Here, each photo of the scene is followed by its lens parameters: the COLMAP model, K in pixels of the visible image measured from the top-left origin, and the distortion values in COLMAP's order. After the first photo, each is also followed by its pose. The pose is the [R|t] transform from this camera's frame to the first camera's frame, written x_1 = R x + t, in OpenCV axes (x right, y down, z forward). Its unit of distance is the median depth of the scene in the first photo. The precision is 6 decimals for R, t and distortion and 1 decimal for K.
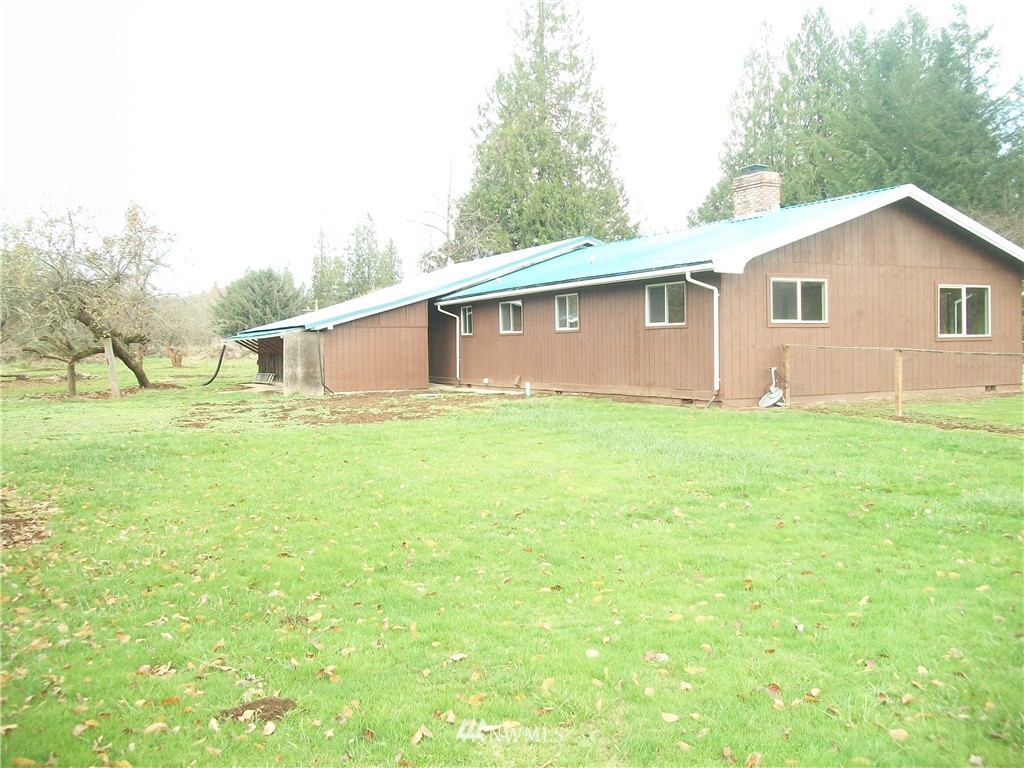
lens RADIAL K [[980.4, 0, 515.1], [0, 980.4, 389.5], [0, 0, 1]] dist [-0.116213, 0.000000]
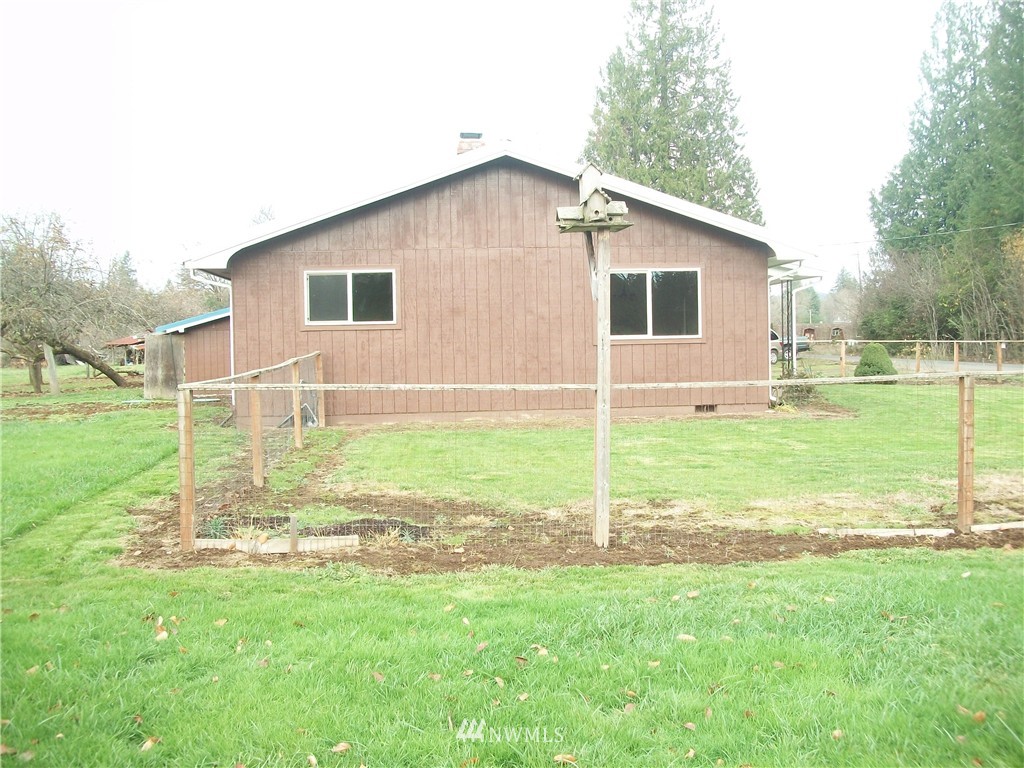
lens RADIAL K [[980.4, 0, 511.8], [0, 980.4, 381.5], [0, 0, 1]] dist [-0.116213, 0.000000]
pose [[0.939230, 0.011772, -0.343087, 0.660205], [-0.012639, 0.999920, -0.000290, -0.021522], [0.343056, 0.004609, 0.939304, 0.264125]]
